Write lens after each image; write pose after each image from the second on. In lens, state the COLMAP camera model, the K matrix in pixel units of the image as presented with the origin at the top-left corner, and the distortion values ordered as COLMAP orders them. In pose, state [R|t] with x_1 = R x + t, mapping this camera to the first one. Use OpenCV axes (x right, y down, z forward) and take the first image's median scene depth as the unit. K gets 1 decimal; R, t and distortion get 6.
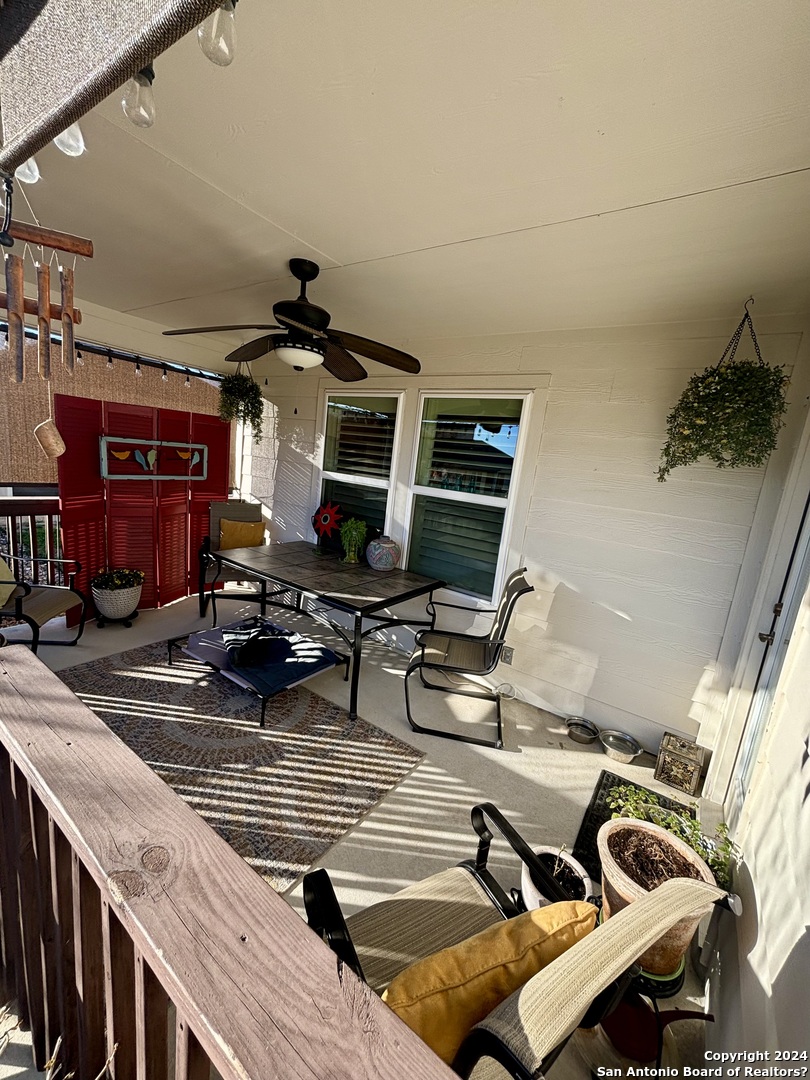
lens RADIAL K [[433.0, 0, 404.1], [0, 433.0, 538.9], [0, 0, 1]] dist [0.002782, 0.000339]
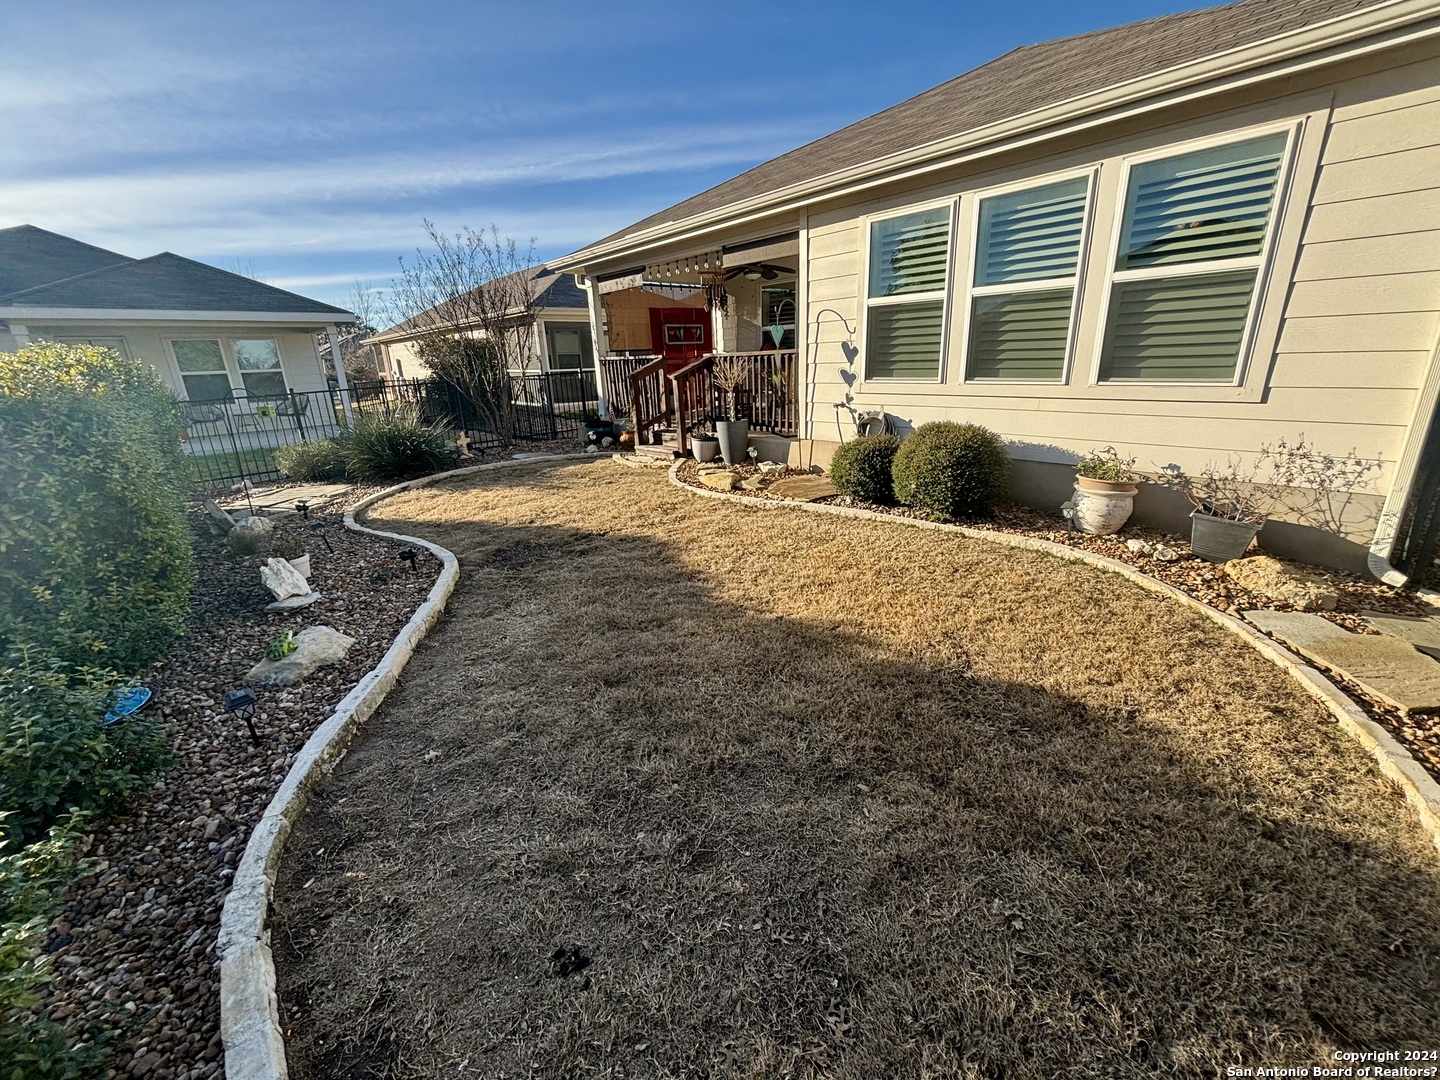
lens RADIAL K [[577.3, 0, 723.9], [0, 577.3, 539.9], [0, 0, 1]] dist [0.002782, 0.000339]
pose [[0.966046, -0.074900, -0.247274, 0.239213], [0.104077, 0.988786, 0.107102, 0.547631], [0.236479, -0.129201, 0.963008, -1.845298]]
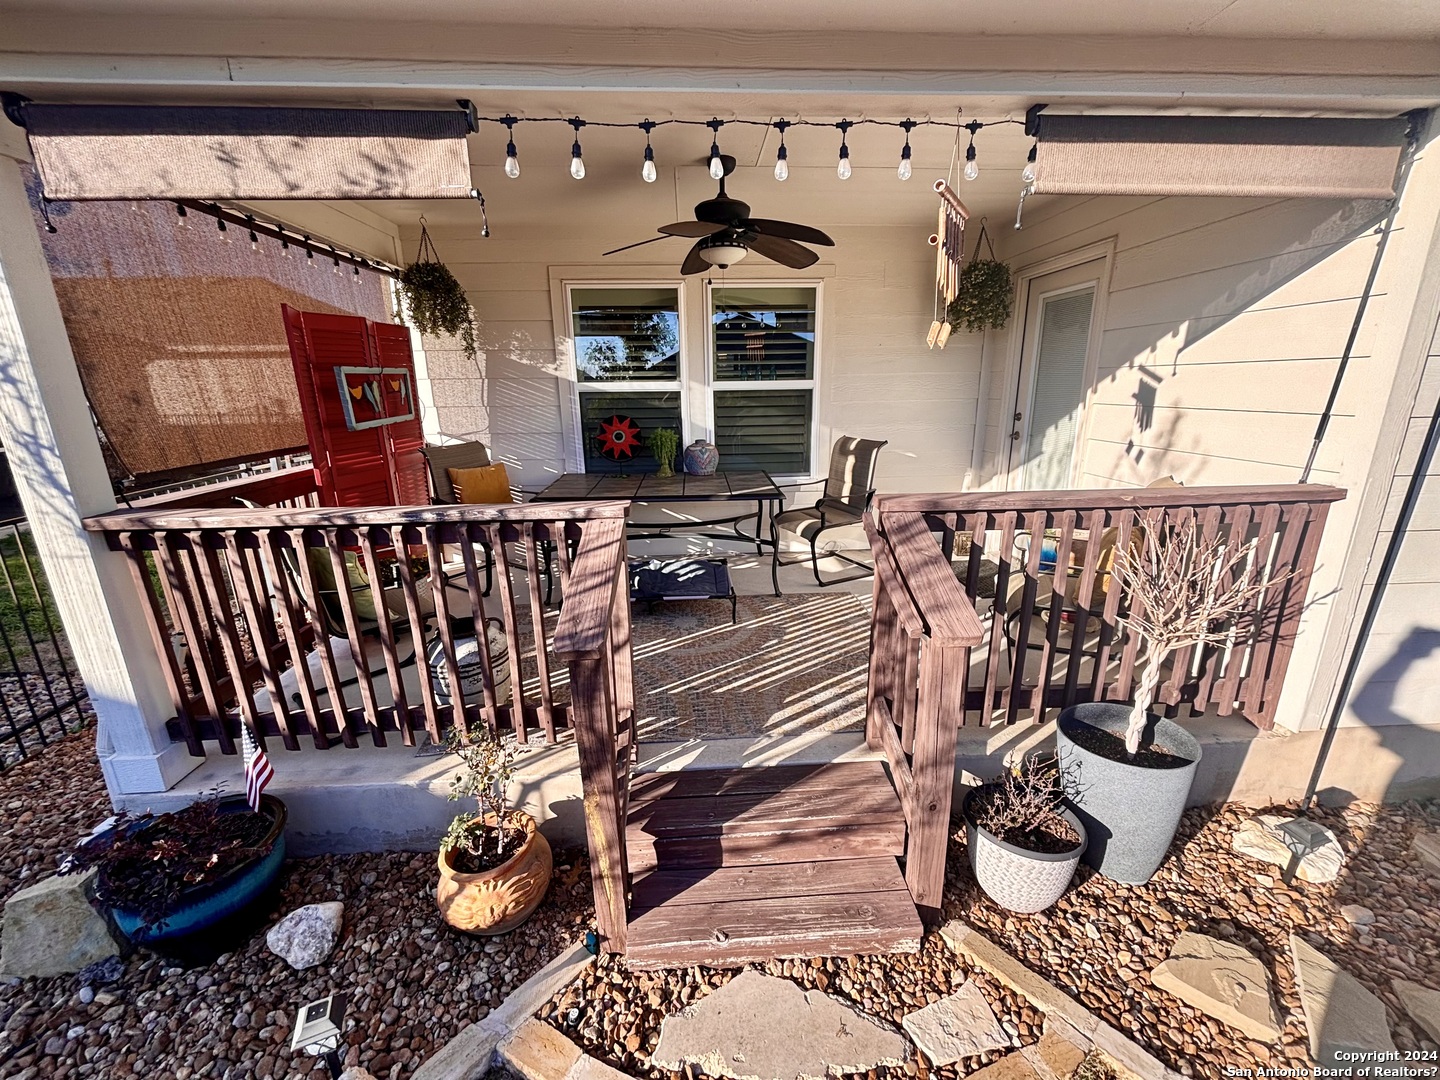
lens RADIAL K [[577.3, 0, 723.9], [0, 577.3, 539.9], [0, 0, 1]] dist [0.002782, 0.000339]
pose [[0.776187, -0.281963, 0.563941, -0.768482], [0.209807, 0.958966, 0.190699, -0.023924], [-0.594570, -0.029699, 0.803495, -0.070573]]
